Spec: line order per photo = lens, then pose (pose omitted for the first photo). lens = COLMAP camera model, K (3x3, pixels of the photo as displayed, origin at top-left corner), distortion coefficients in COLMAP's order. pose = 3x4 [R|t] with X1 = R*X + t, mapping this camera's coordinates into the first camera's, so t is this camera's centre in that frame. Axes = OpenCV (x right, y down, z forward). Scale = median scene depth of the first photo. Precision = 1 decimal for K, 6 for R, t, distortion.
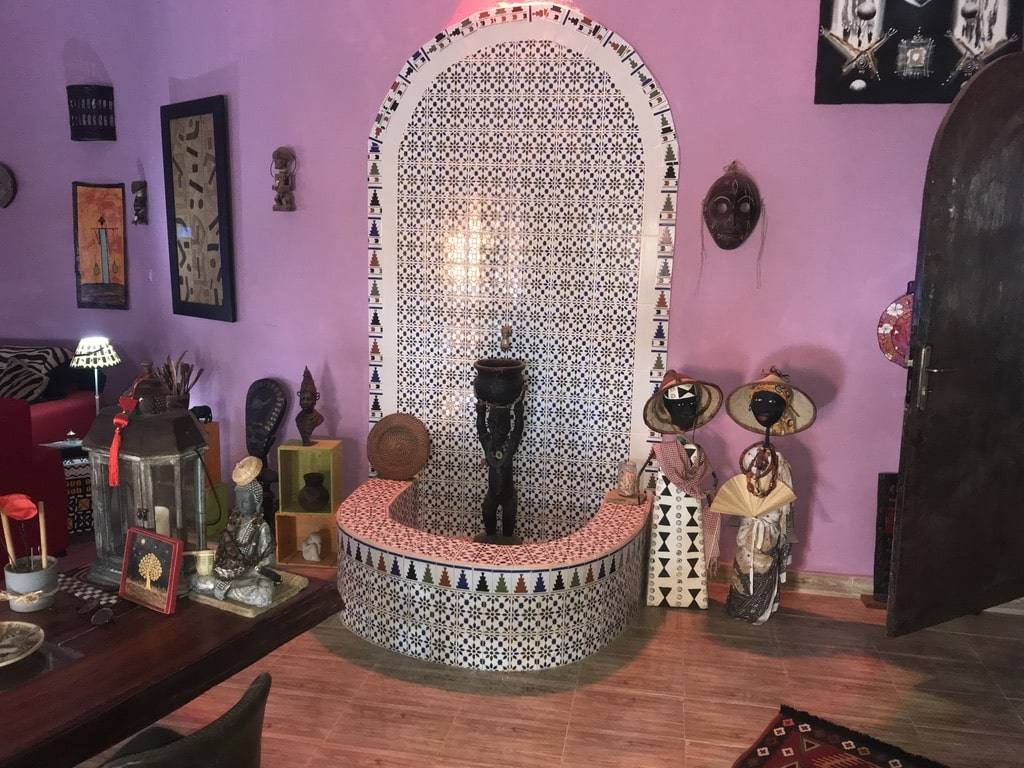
lens RADIAL K [[845.7, 0, 509.7], [0, 845.7, 379.2], [0, 0, 1]] dist [0.014994, -0.004006]
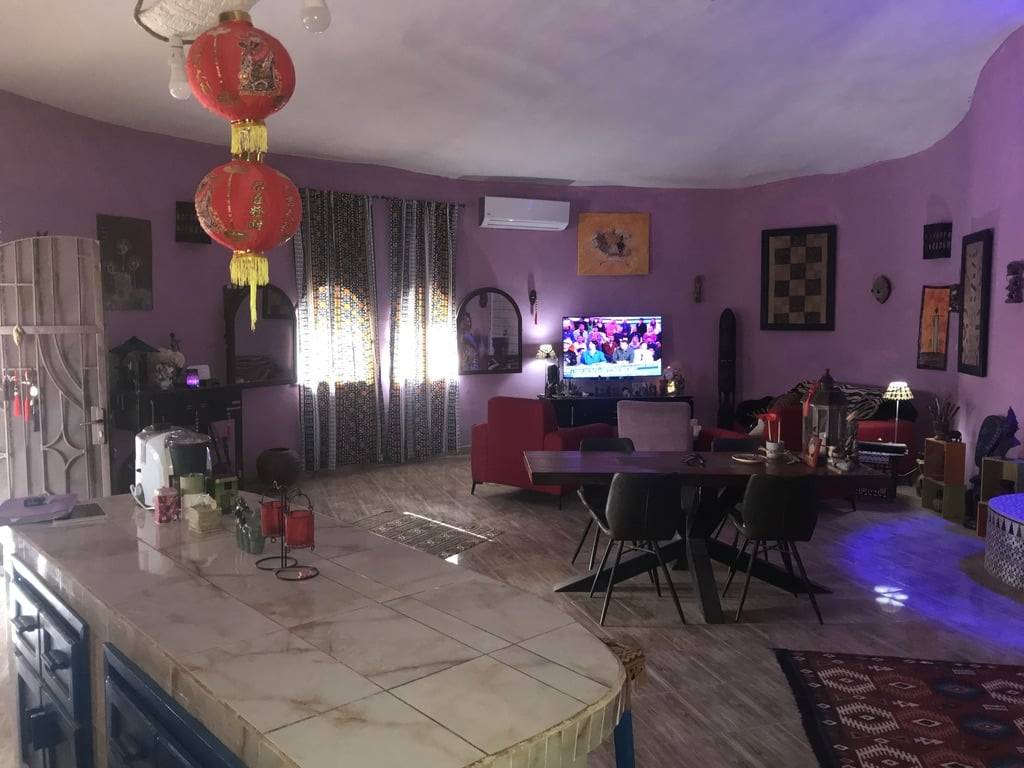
lens RADIAL K [[845.7, 0, 511.7], [0, 845.7, 382.3], [0, 0, 1]] dist [0.014994, -0.004006]
pose [[0.487367, 0.059705, -0.871153, 0.566227], [-0.145752, 0.989226, -0.013744, 0.082324], [0.860947, 0.133671, 0.490818, -0.437866]]
